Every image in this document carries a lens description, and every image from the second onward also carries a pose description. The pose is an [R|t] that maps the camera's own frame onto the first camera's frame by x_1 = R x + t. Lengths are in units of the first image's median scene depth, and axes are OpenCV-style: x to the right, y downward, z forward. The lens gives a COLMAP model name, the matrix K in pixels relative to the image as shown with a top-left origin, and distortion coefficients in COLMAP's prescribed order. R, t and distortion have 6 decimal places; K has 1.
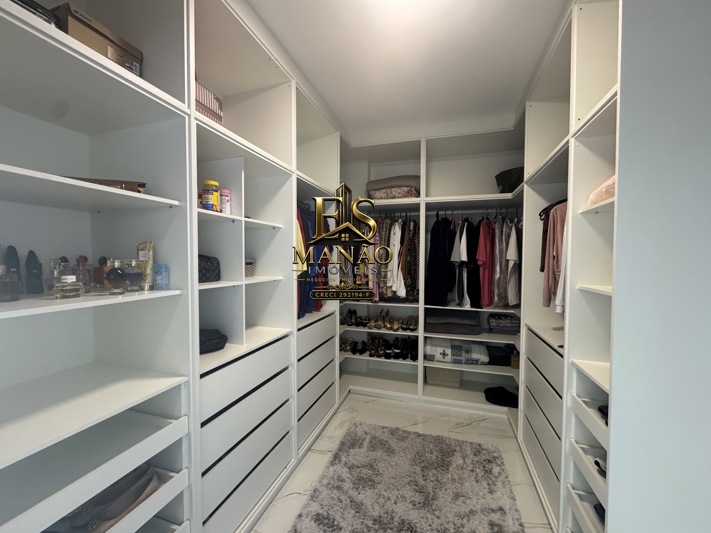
lens RADIAL K [[285.0, 0, 354.9], [0, 285.0, 266.9], [0, 0, 1]] dist [-0.003337, -0.000056]
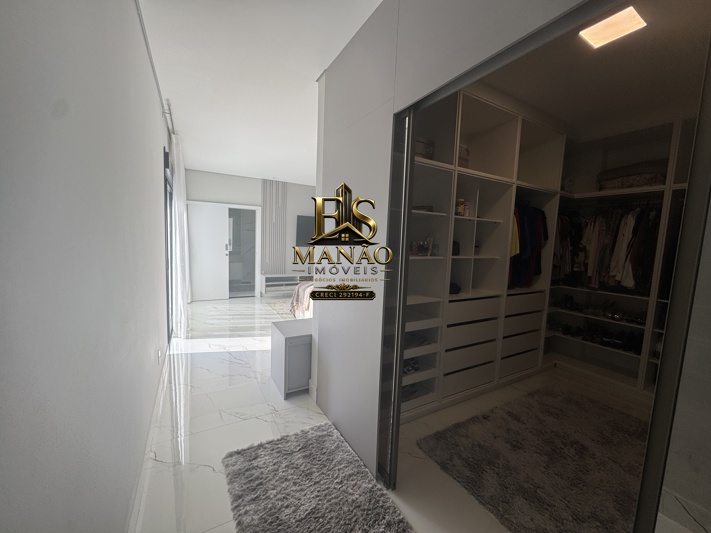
lens RADIAL K [[285.0, 0, 354.9], [0, 285.0, 266.9], [0, 0, 1]] dist [-0.003337, -0.000056]
pose [[0.740513, 0.087760, -0.666288, 0.122325], [-0.055561, 0.996038, 0.069442, 0.019127], [0.669742, -0.014403, 0.742454, -0.402725]]
